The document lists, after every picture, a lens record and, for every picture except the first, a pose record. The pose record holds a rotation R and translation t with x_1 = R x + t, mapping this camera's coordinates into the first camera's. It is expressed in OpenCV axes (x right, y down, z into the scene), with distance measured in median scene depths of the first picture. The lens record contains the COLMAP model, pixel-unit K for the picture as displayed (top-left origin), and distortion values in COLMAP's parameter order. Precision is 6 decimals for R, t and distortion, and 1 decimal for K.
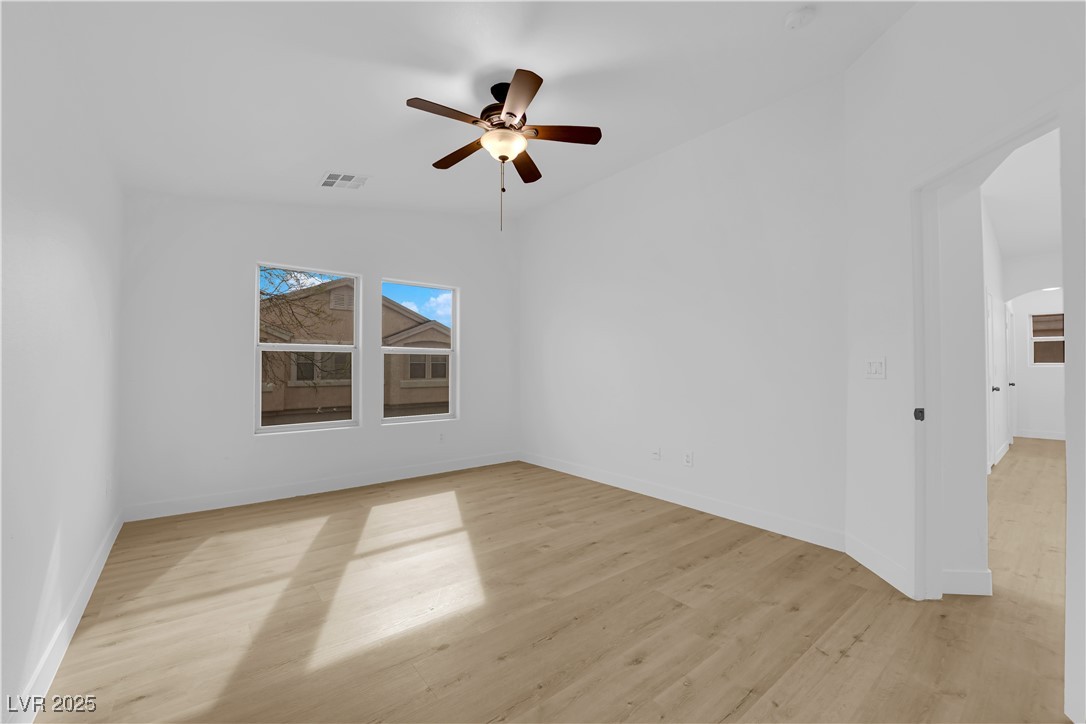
lens RADIAL K [[440.0, 0, 543.0], [0, 440.0, 362.0], [0, 0, 1]] dist [-0.001732, -0.000075]
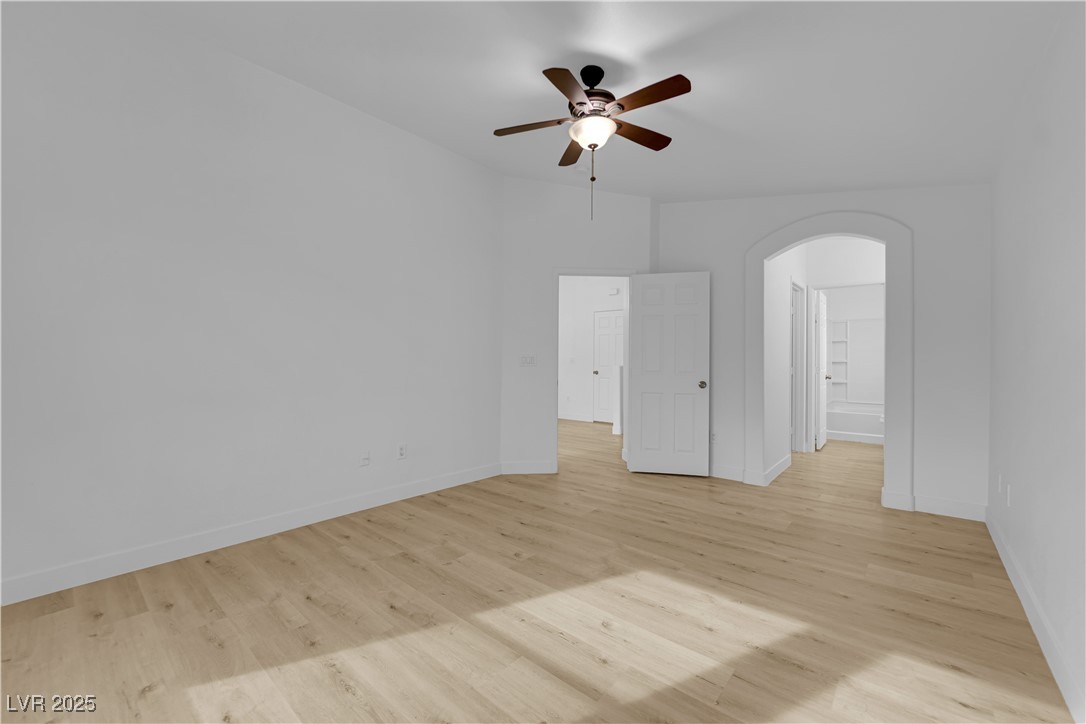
lens RADIAL K [[440.0, 0, 543.0], [0, 440.0, 362.0], [0, 0, 1]] dist [-0.001732, -0.000075]
pose [[-0.192013, -0.004489, 0.981382, -0.925640], [-0.017619, 0.999844, 0.001126, 0.015482], [-0.981234, -0.017074, -0.192062, 1.159412]]
